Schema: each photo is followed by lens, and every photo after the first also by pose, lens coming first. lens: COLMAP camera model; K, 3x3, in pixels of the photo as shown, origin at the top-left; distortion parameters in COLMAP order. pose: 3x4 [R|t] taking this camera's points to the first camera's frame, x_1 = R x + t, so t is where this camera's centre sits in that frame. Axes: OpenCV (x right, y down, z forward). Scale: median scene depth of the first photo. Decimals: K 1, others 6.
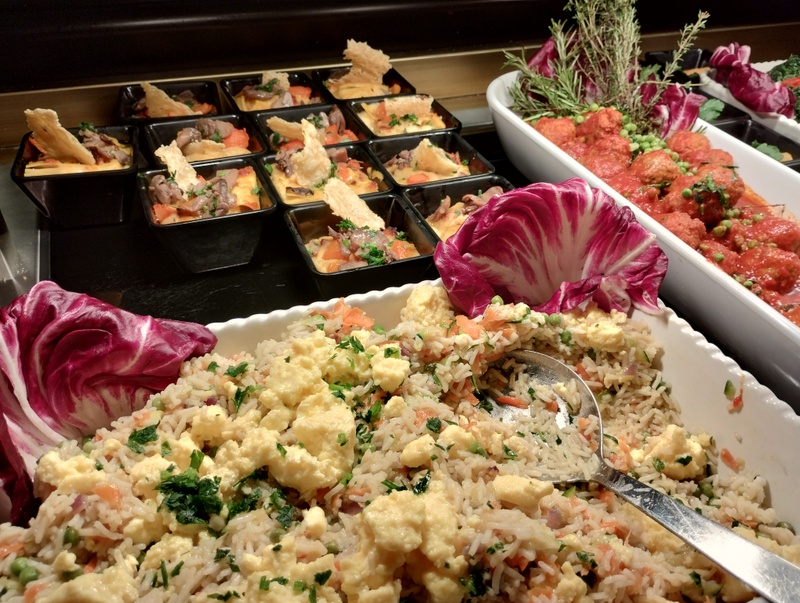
lens RADIAL K [[658.8, 0, 400.0], [0, 658.8, 301.5], [0, 0, 1]] dist [0.008819, -0.007807]
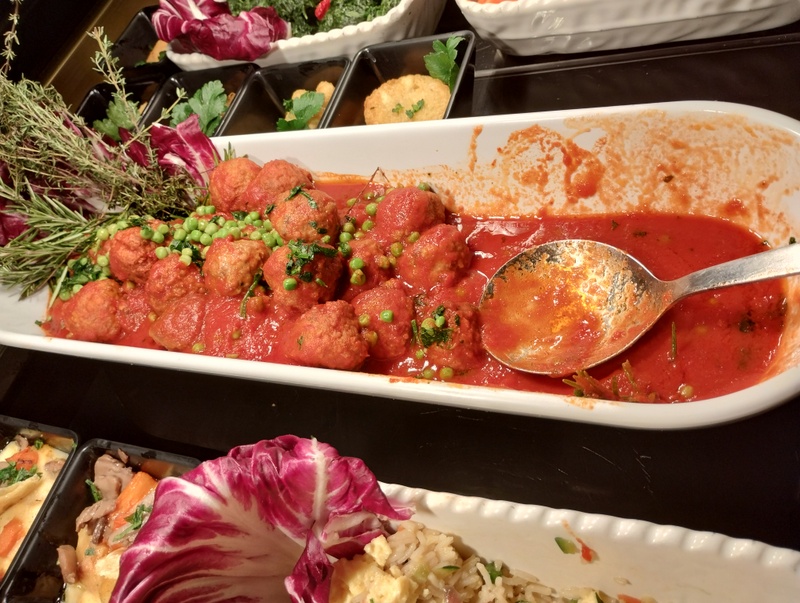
lens RADIAL K [[658.8, 0, 400.0], [0, 658.8, 301.5], [0, 0, 1]] dist [0.008819, -0.007807]
pose [[0.580346, -0.781721, 0.228278, 0.265241], [0.742008, 0.623092, 0.247346, -0.192232], [-0.335594, 0.025838, 0.941652, 0.246111]]
